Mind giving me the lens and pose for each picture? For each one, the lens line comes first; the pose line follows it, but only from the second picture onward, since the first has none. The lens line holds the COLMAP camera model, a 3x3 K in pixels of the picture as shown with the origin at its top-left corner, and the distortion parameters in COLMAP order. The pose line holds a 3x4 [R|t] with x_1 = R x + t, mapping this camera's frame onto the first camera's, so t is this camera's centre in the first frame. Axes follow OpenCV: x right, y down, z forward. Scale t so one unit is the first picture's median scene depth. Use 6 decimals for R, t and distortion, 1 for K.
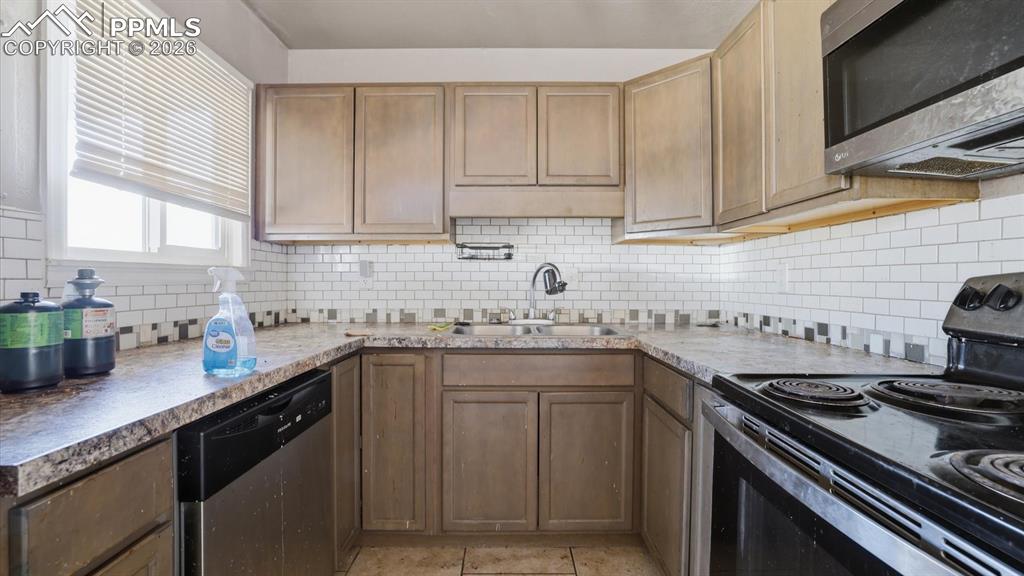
lens RADIAL K [[441.6, 0, 509.6], [0, 441.6, 280.3], [0, 0, 1]] dist [-0.024420, 0.002661]
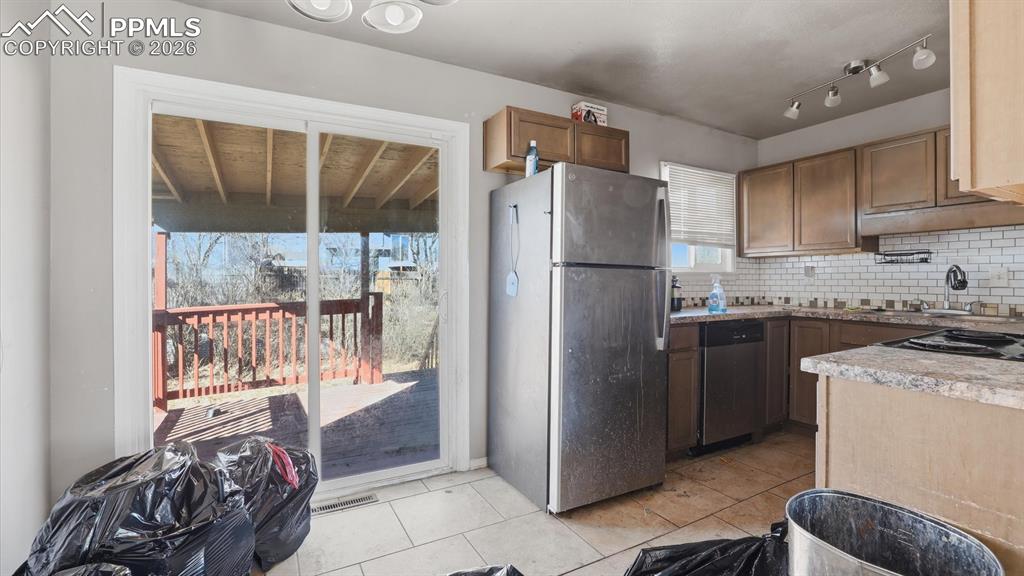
lens RADIAL K [[441.6, 0, 505.5], [0, 441.6, 280.3], [0, 0, 1]] dist [-0.024420, 0.002661]
pose [[0.470189, -0.000966, -0.882565, 0.584871], [0.002777, 0.999996, 0.000386, 0.001288], [0.882561, -0.002633, 0.470190, -0.733516]]
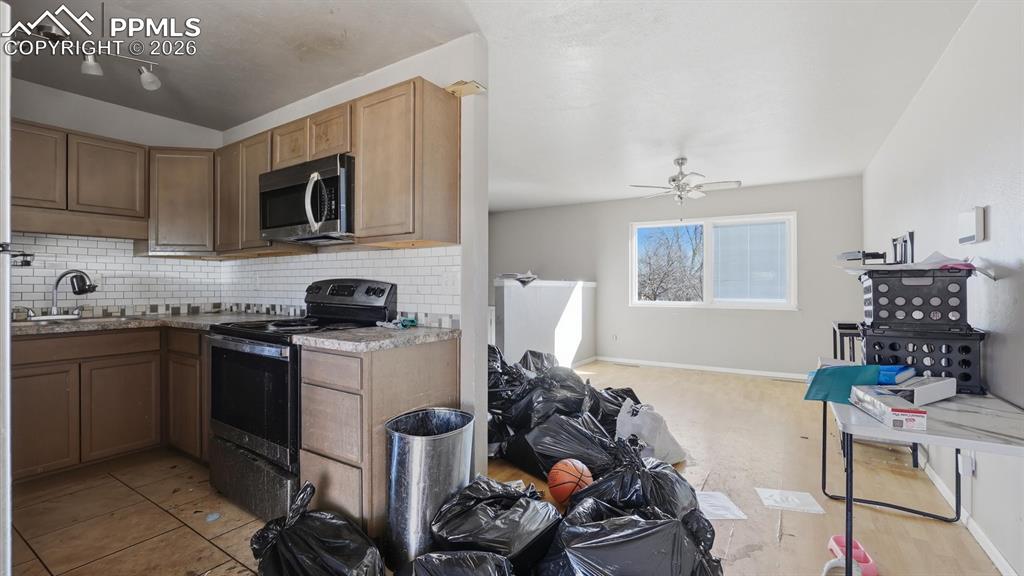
lens RADIAL K [[441.6, 0, 513.2], [0, 441.6, 286.1], [0, 0, 1]] dist [-0.024420, 0.002661]
pose [[0.530655, -0.006990, 0.847559, -0.307755], [0.000387, 0.999968, 0.008004, -0.002111], [-0.847588, -0.003920, 0.530641, -0.758374]]
